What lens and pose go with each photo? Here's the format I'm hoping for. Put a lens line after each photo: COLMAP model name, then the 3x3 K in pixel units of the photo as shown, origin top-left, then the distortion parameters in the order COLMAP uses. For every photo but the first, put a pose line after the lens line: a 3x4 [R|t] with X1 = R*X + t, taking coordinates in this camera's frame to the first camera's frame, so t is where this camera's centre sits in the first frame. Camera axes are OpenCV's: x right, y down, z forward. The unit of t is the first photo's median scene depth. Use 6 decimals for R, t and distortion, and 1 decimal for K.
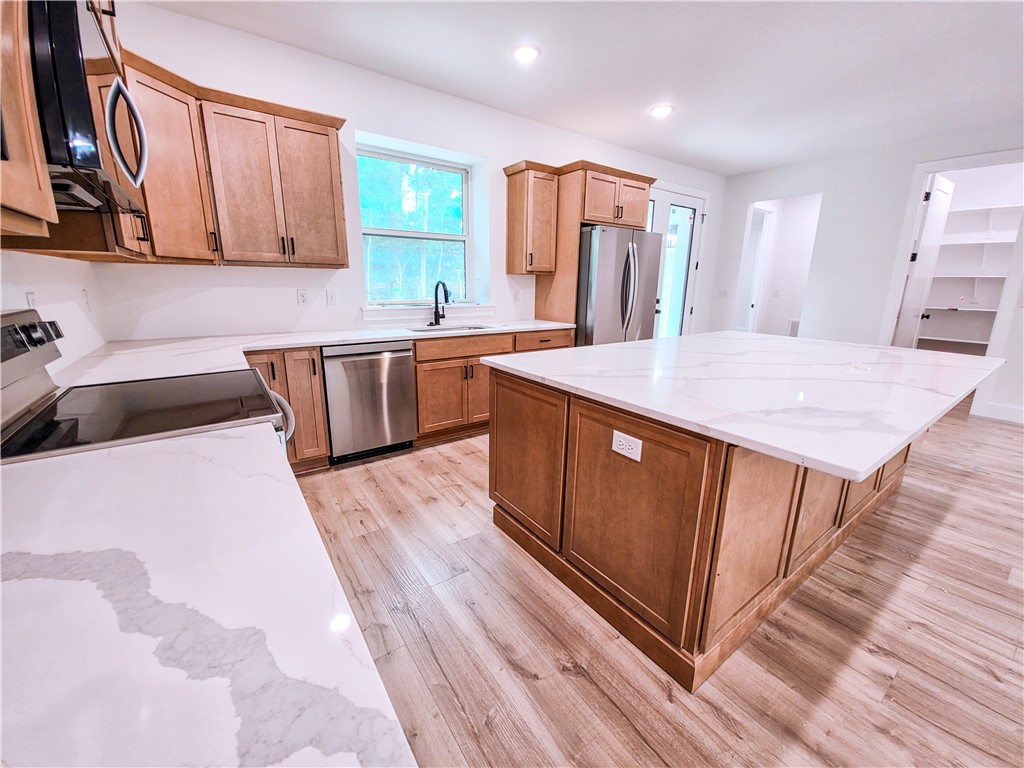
lens RADIAL K [[406.4, 0, 510.6], [0, 406.4, 378.9], [0, 0, 1]] dist [0.010176, -0.006770]
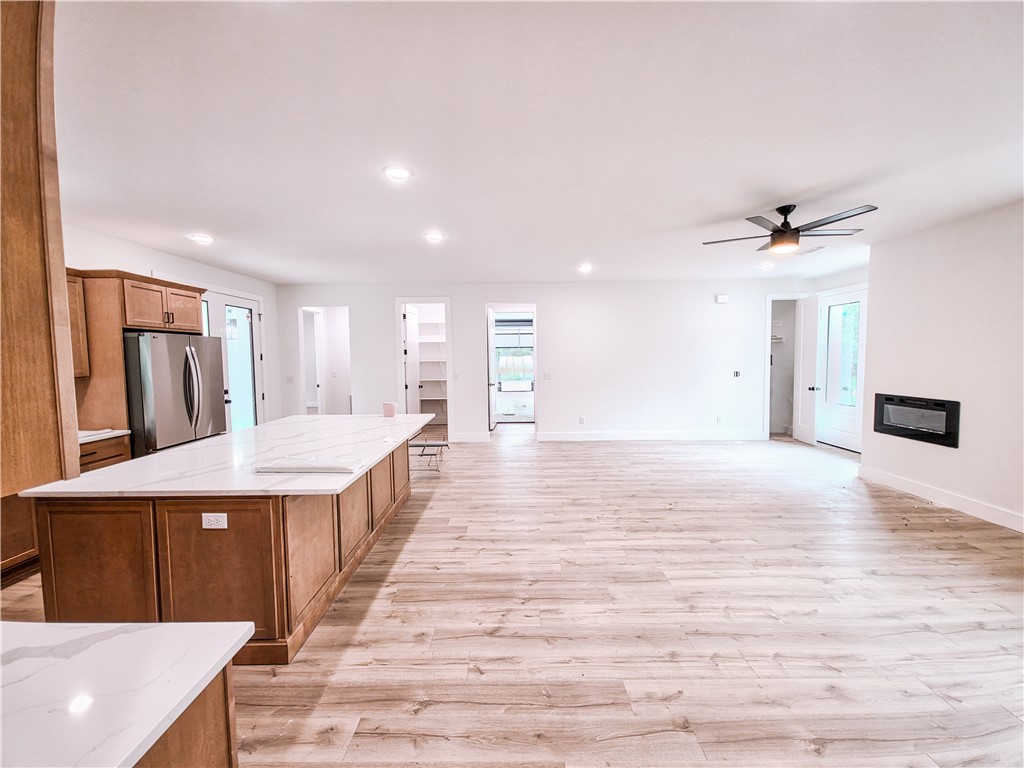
lens RADIAL K [[406.4, 0, 510.6], [0, 406.4, 378.9], [0, 0, 1]] dist [0.010176, -0.006770]
pose [[0.581808, -0.068644, 0.810424, -0.142834], [0.207766, 0.975916, -0.066495, -0.006488], [-0.786341, 0.207066, 0.582058, -0.454259]]
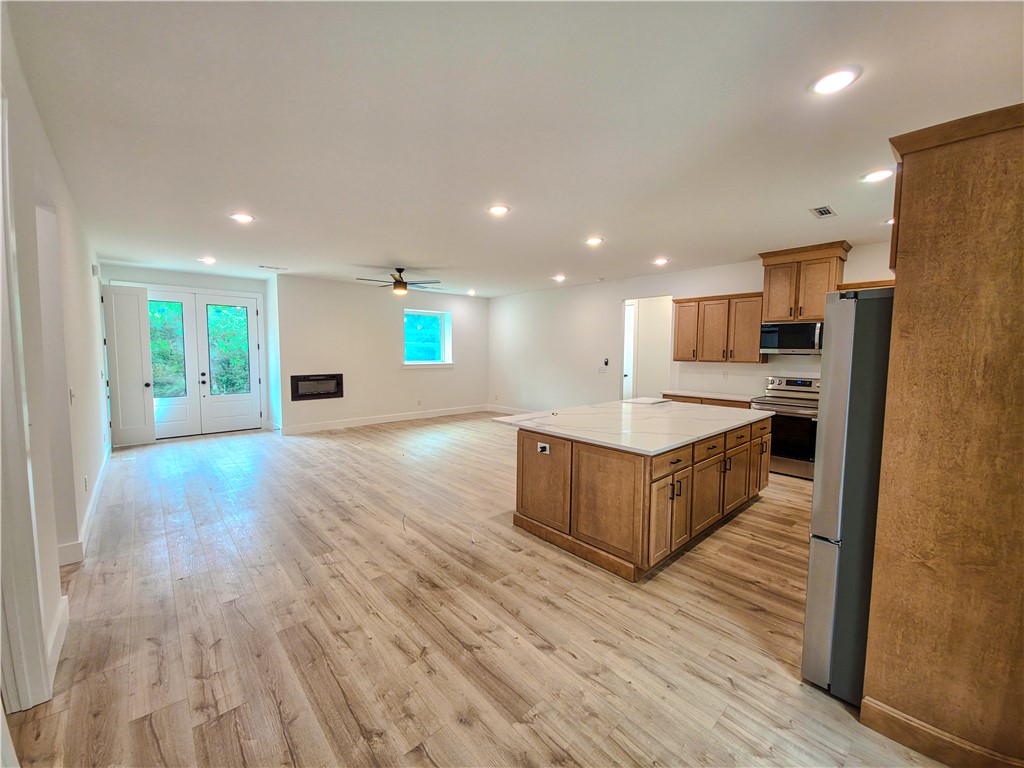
lens RADIAL K [[406.4, 0, 510.6], [0, 406.4, 378.9], [0, 0, 1]] dist [0.010176, -0.006770]
pose [[-0.992568, -0.012554, -0.121044, 1.320404], [-0.048211, 0.953845, 0.296405, -0.665763], [0.111736, 0.300038, -0.947361, 2.445589]]
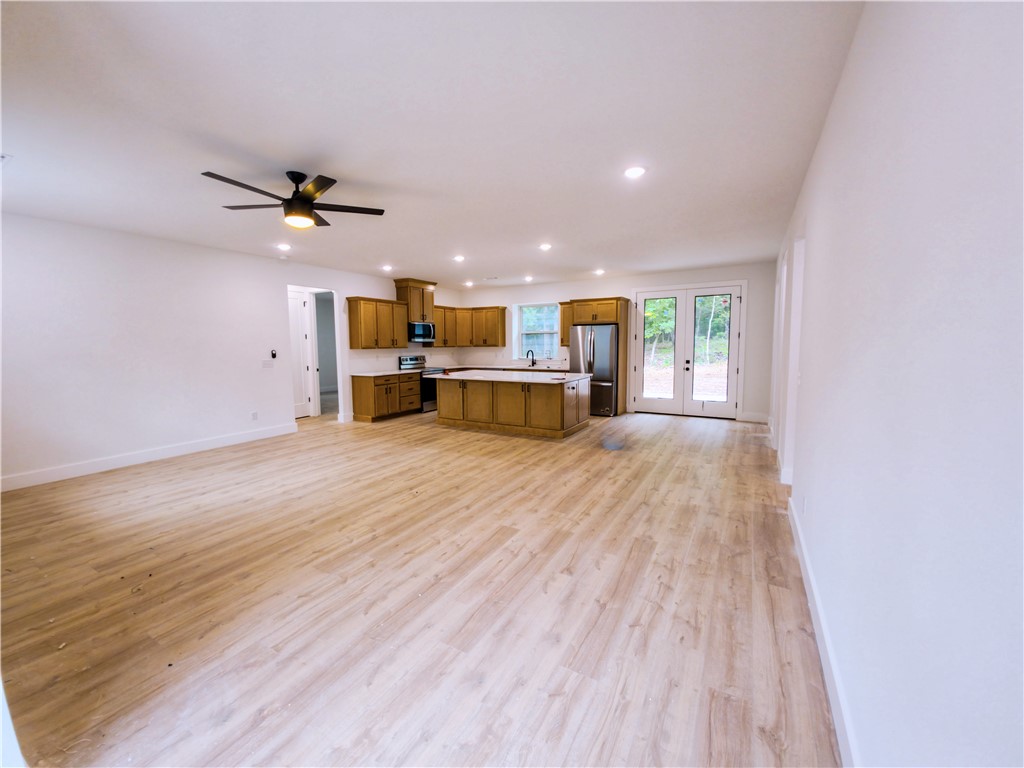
lens RADIAL K [[406.4, 0, 510.6], [0, 406.4, 378.9], [0, 0, 1]] dist [0.010176, -0.006770]
pose [[0.412379, 0.064001, -0.908761, 3.353314], [-0.198046, 0.979971, -0.020854, 0.043592], [0.889225, 0.188576, 0.416795, -0.308097]]
